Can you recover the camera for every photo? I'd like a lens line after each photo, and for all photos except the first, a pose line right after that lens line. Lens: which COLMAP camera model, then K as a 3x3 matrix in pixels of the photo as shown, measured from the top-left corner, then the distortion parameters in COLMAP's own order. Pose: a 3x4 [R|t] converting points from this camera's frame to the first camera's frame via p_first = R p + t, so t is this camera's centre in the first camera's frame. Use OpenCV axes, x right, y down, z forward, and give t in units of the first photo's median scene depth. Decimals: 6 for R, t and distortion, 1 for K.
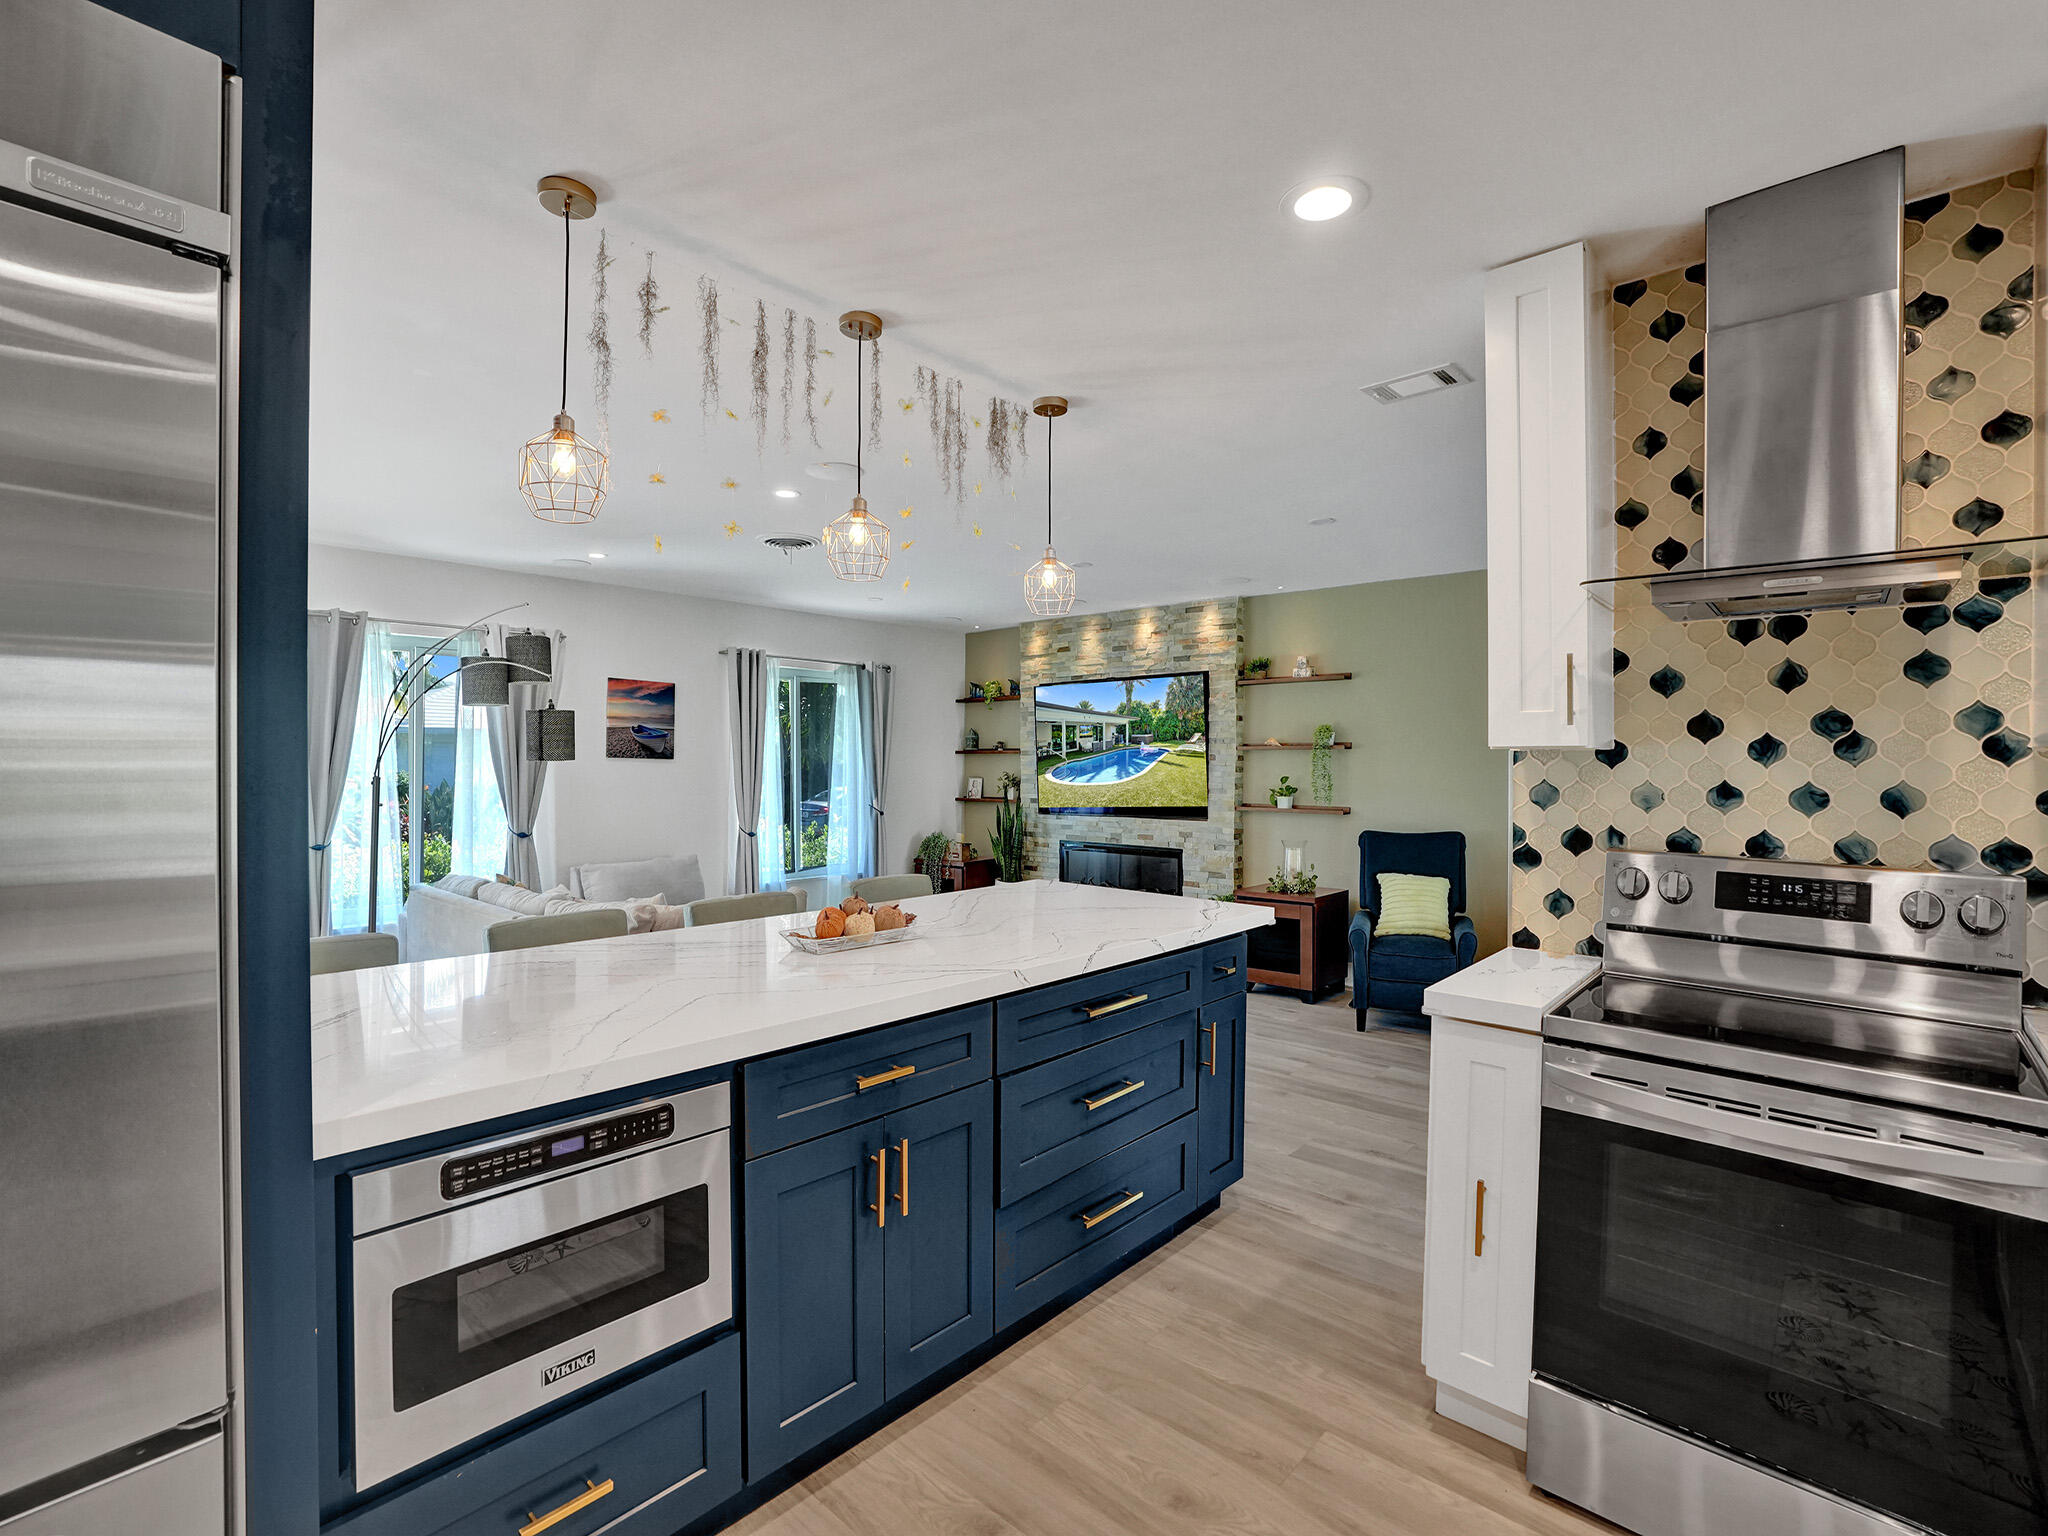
lens RADIAL K [[942.7, 0, 1029.3], [0, 942.7, 758.9], [0, 0, 1]] dist [-0.053621, 0.016148]
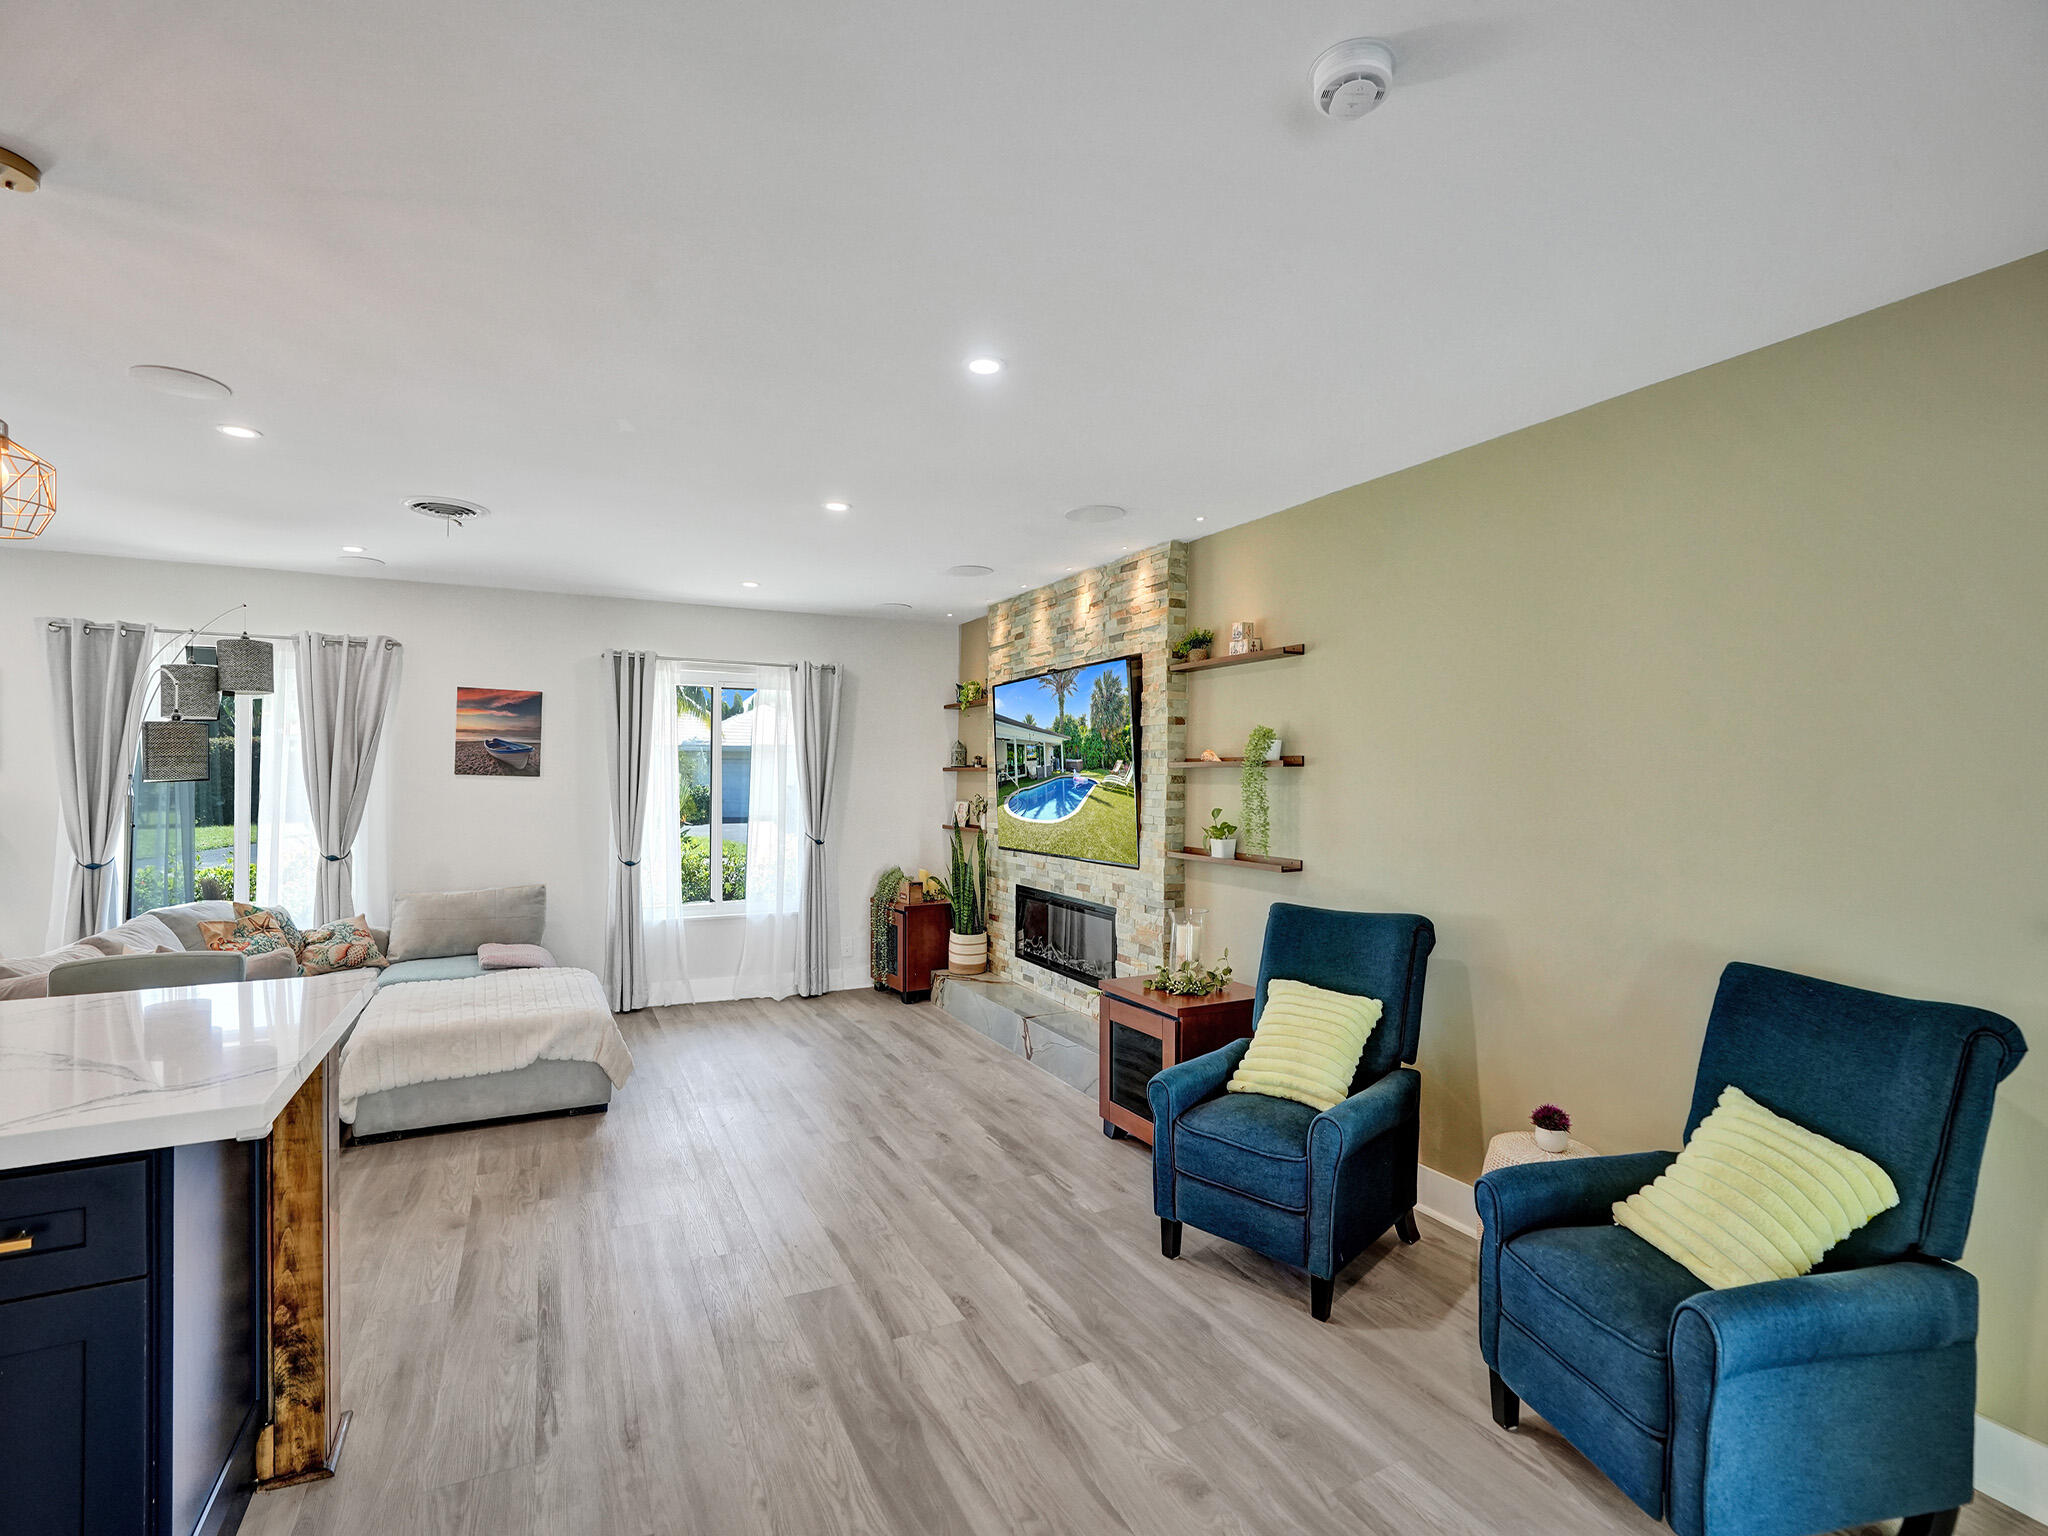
lens RADIAL K [[942.7, 0, 1034.5], [0, 942.7, 762.4], [0, 0, 1]] dist [-0.053621, 0.016148]
pose [[0.932352, -0.000106, -0.361552, 0.419115], [-0.004491, 0.999919, -0.011874, -0.005122], [0.361524, 0.012695, 0.932276, 0.371451]]
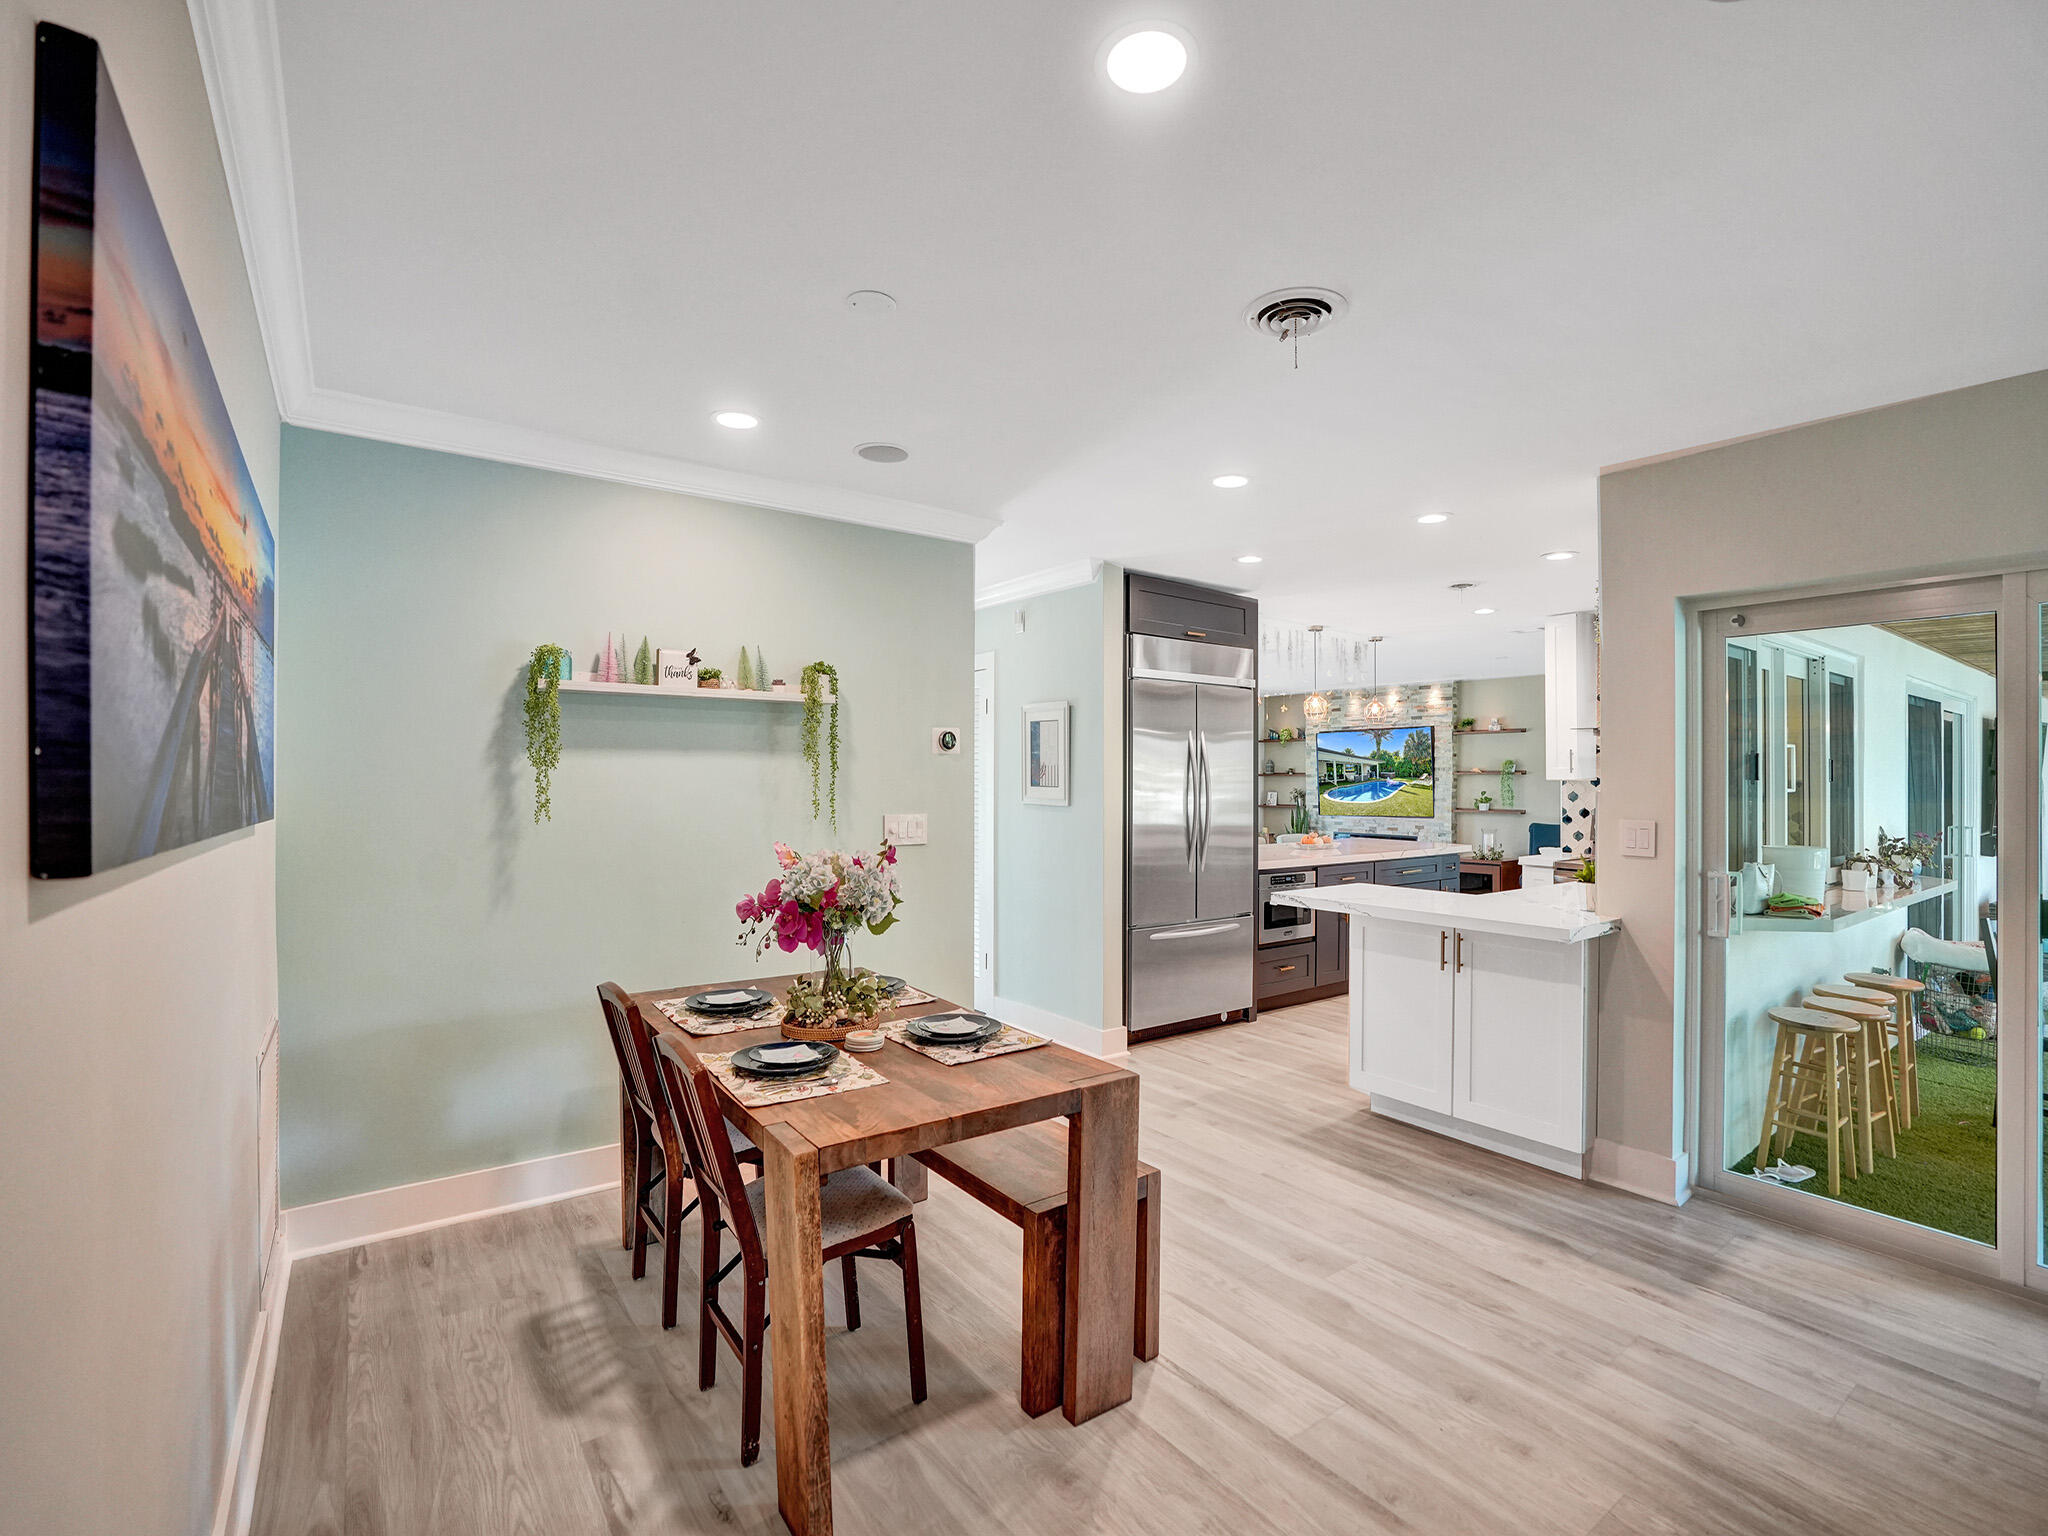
lens RADIAL K [[979.0, 0, 1018.0], [0, 979.0, 767.8], [0, 0, 1]] dist [-0.050112, -0.000546]
pose [[0.980064, -0.005141, -0.198614, -0.198521], [0.003221, 0.999945, -0.009989, -0.009792], [0.198654, 0.009150, 0.980027, -0.856651]]
